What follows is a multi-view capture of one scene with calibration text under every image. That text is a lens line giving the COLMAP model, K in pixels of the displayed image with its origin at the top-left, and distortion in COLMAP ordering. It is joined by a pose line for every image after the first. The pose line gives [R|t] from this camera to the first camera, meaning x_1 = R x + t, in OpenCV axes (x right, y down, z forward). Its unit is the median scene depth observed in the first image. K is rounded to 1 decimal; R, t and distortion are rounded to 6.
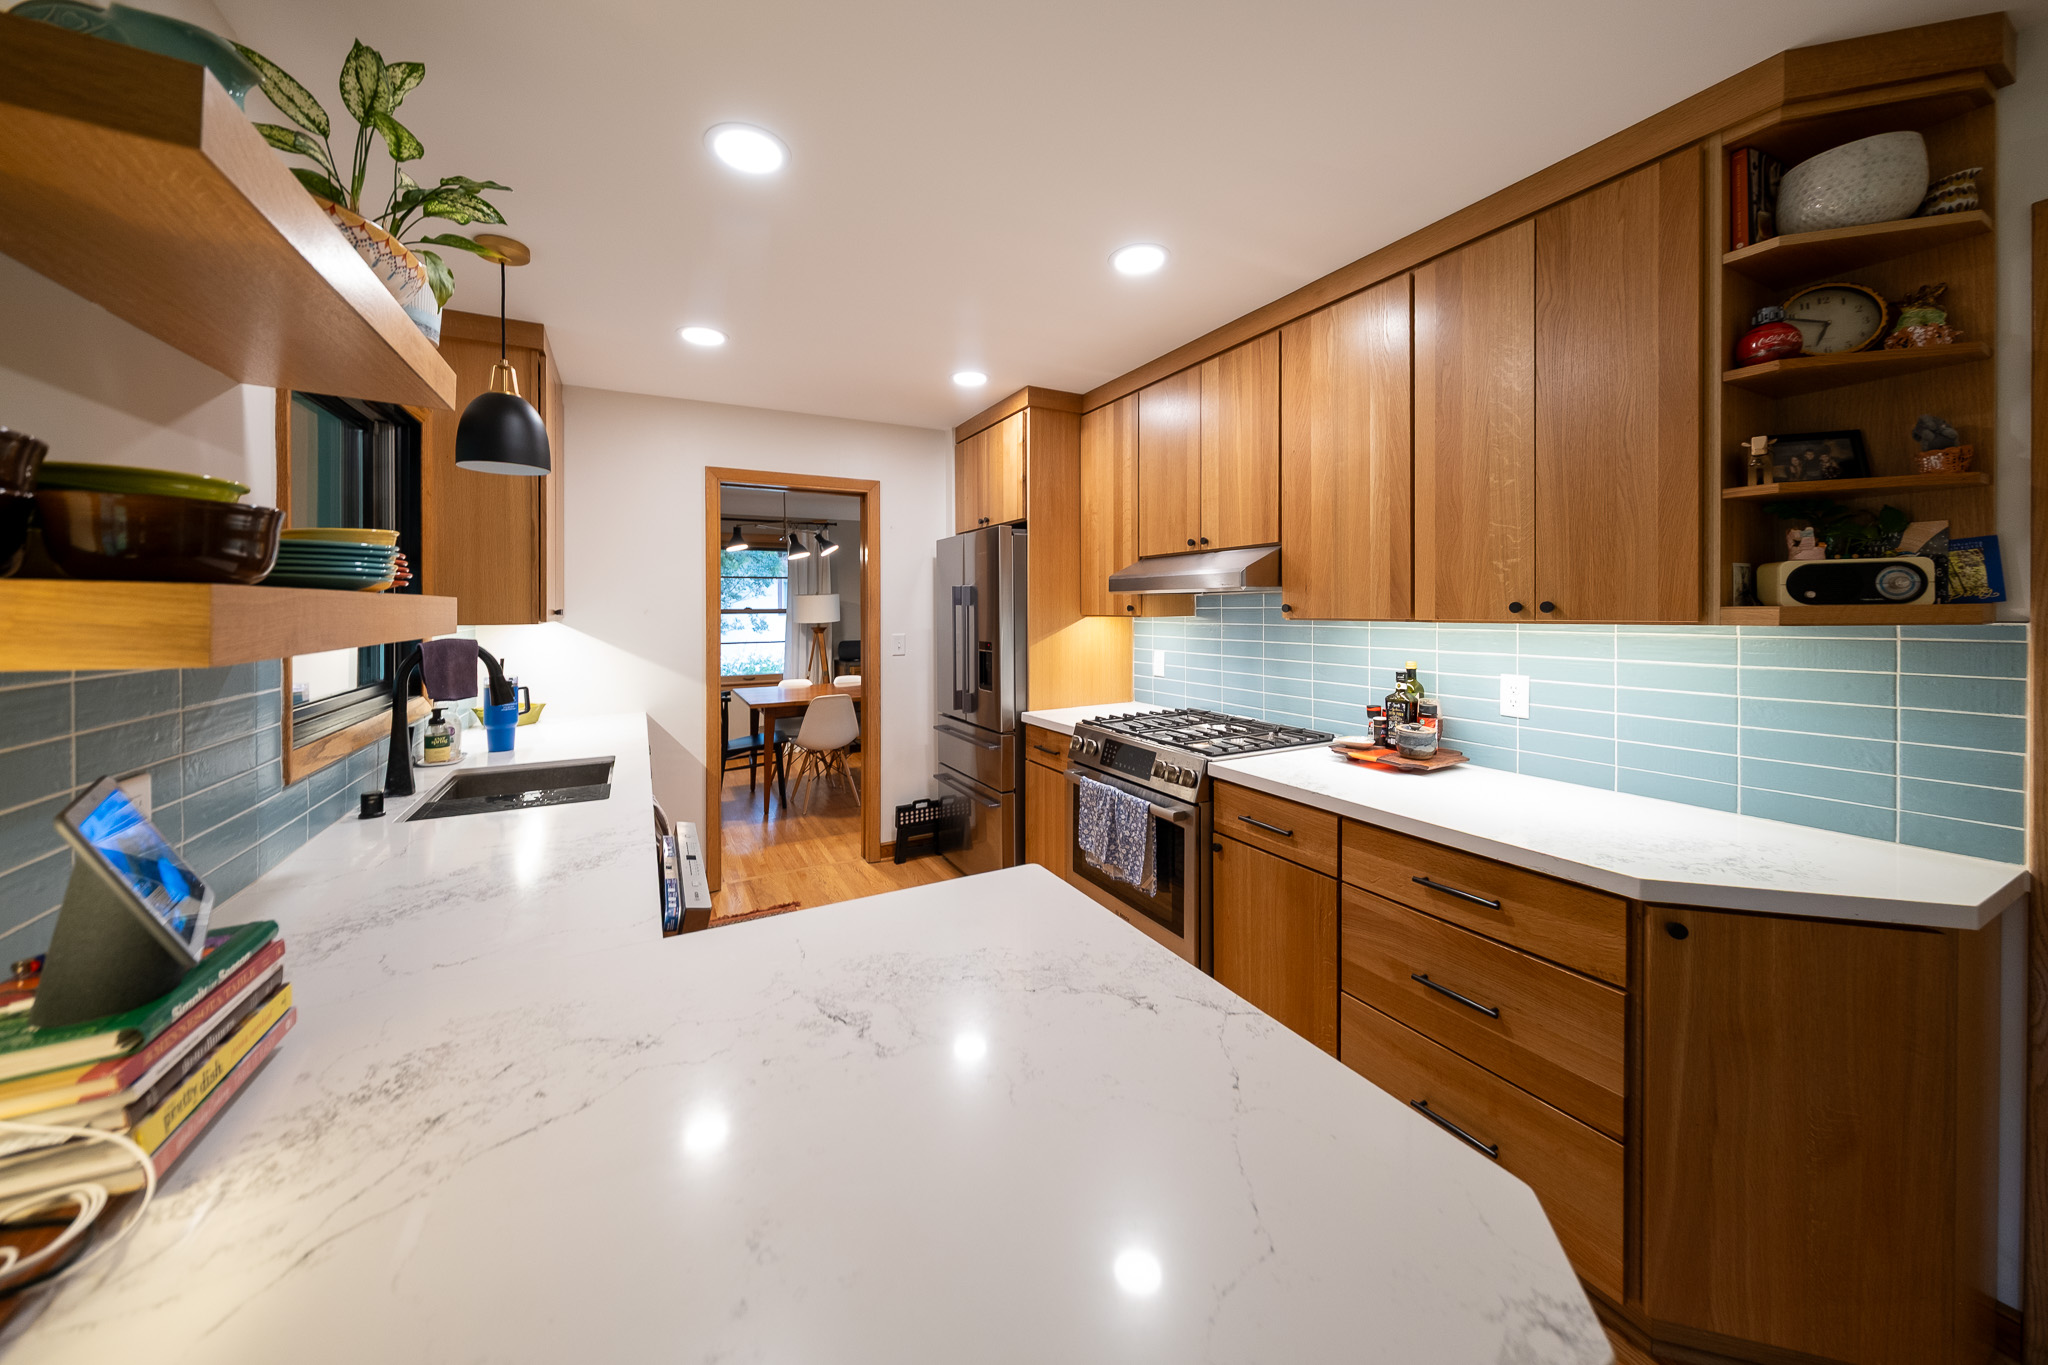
lens RADIAL K [[690.6, 0, 1052.9], [0, 690.6, 609.9], [0, 0, 1]] dist [0.000095, -0.000119]
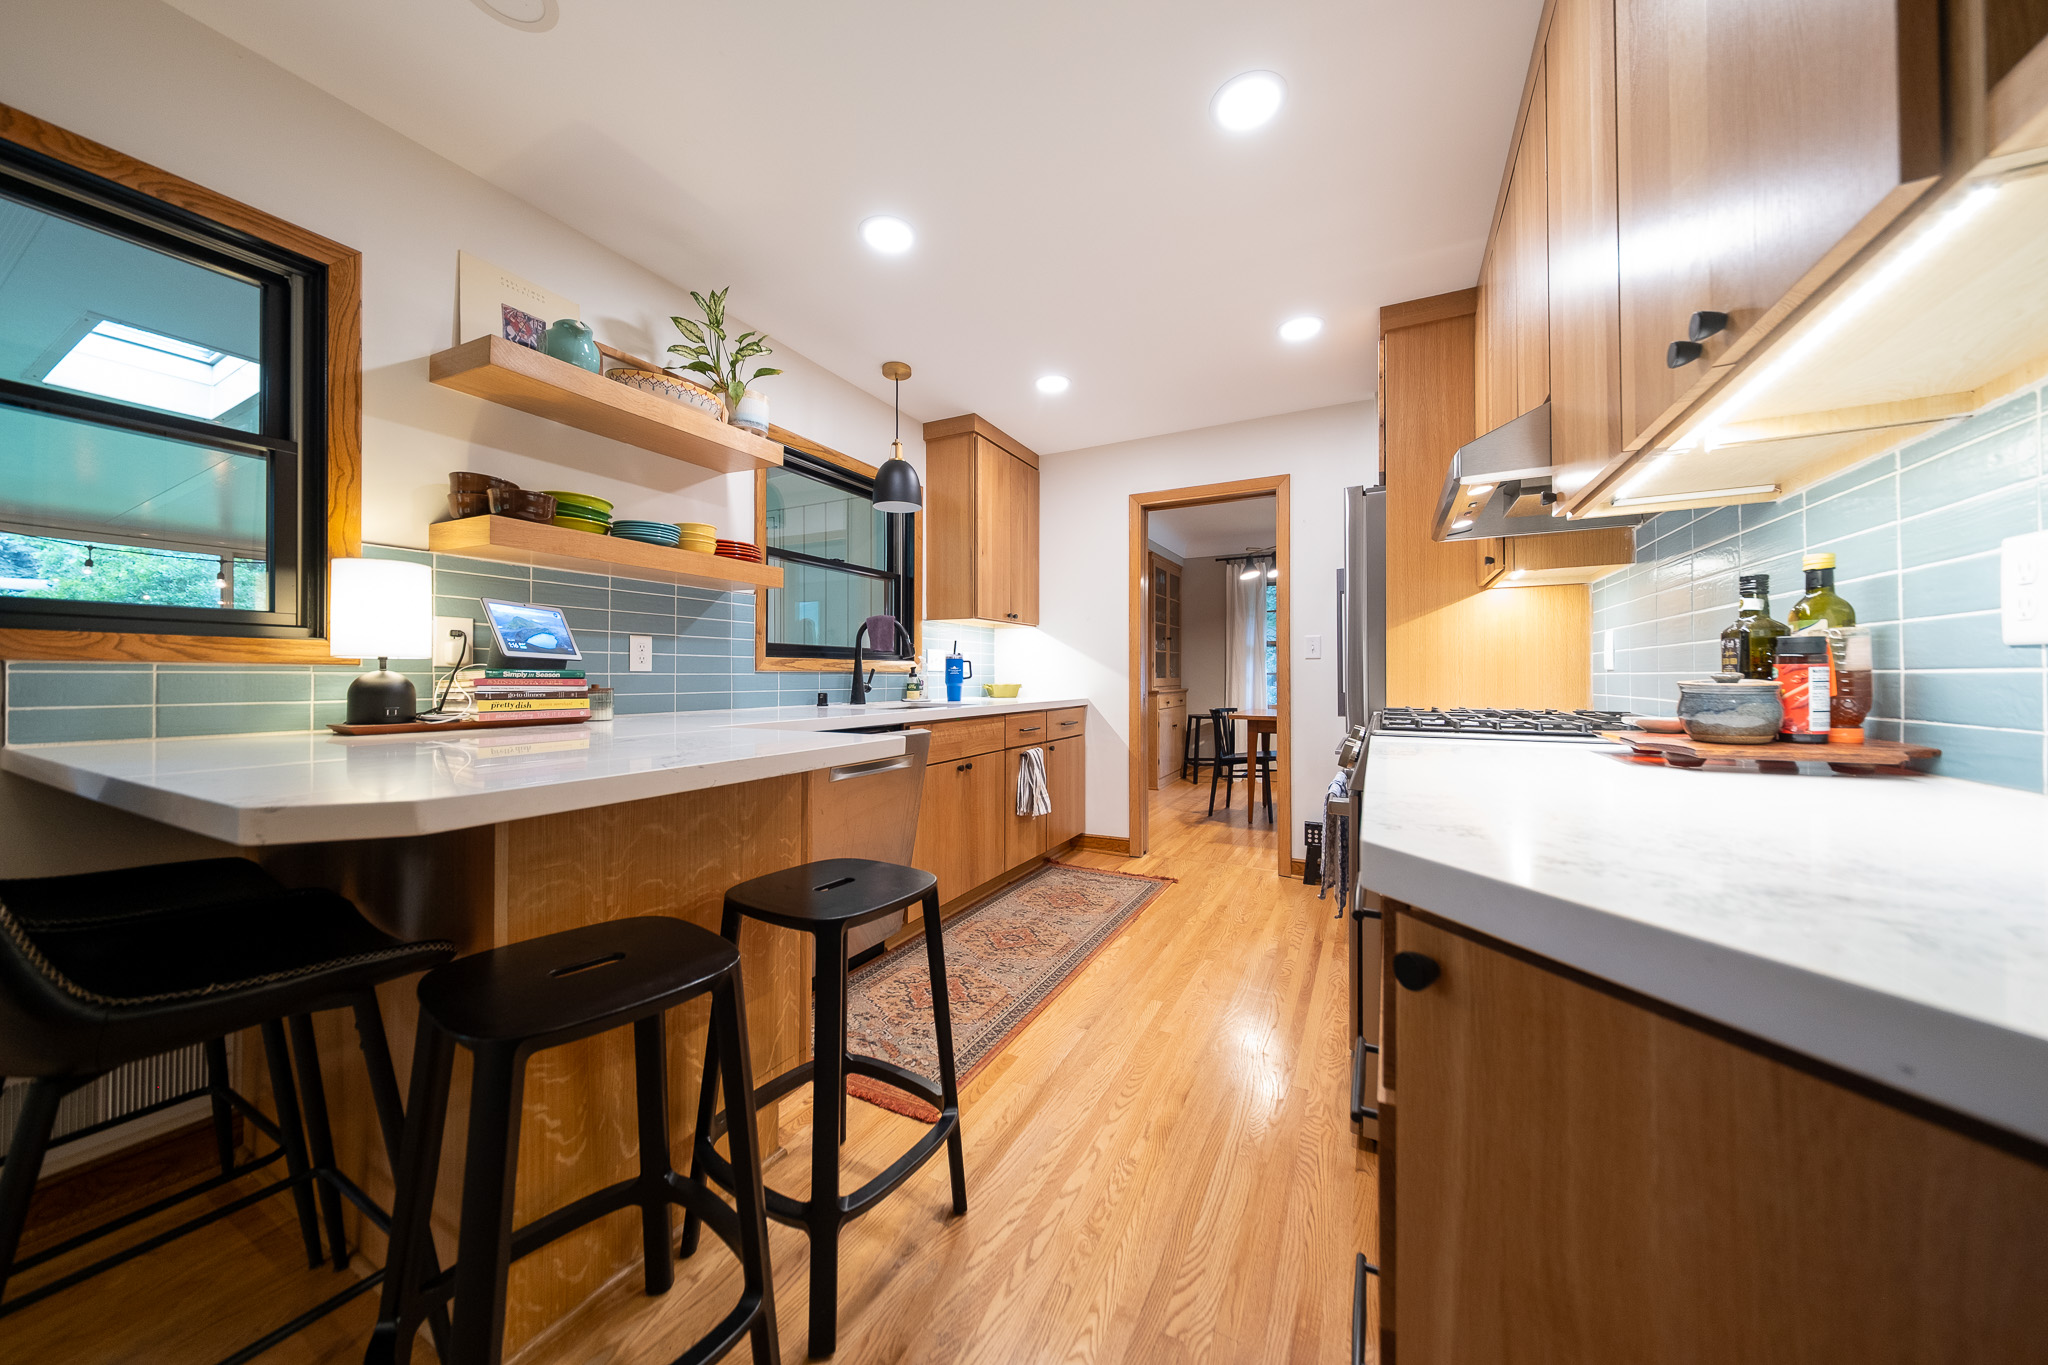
lens RADIAL K [[690.6, 0, 1018.1], [0, 690.6, 674.2], [0, 0, 1]] dist [0.000095, -0.000119]
pose [[0.544889, 0.002519, -0.838504, 0.390570], [-0.002654, 0.999996, 0.001279, 0.100501], [0.838504, 0.001529, 0.544893, 0.201215]]
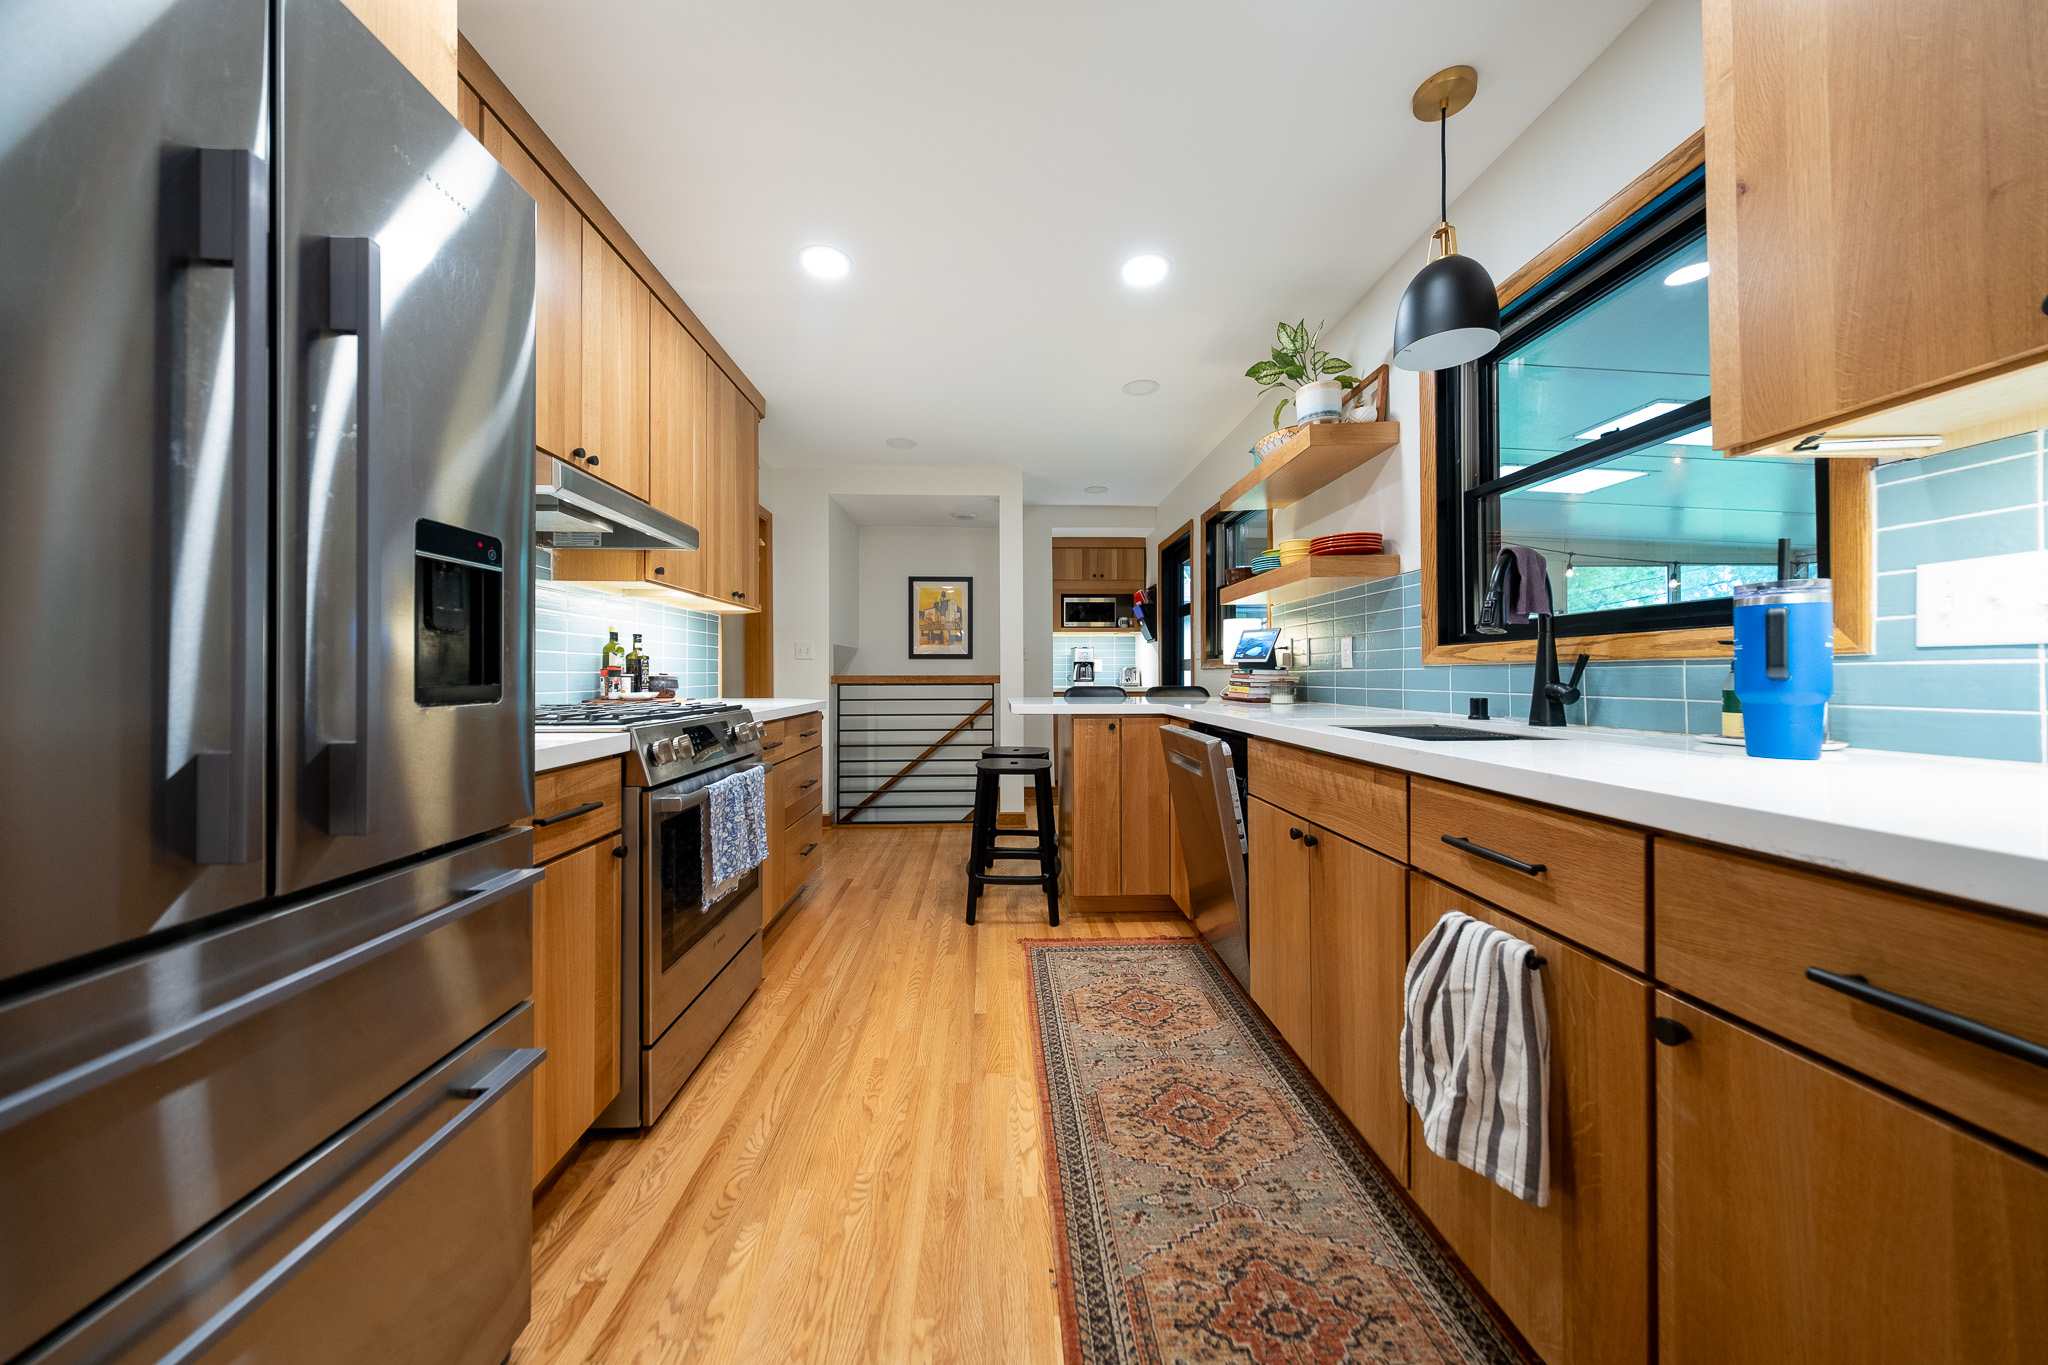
lens RADIAL K [[690.6, 0, 1013.2], [0, 690.6, 673.2], [0, 0, 1]] dist [0.000095, -0.000119]
pose [[-0.885056, 0.013028, 0.465302, -0.601598], [0.012224, 0.999914, -0.004746, 0.105642], [-0.465324, 0.001487, -0.885139, 1.343448]]
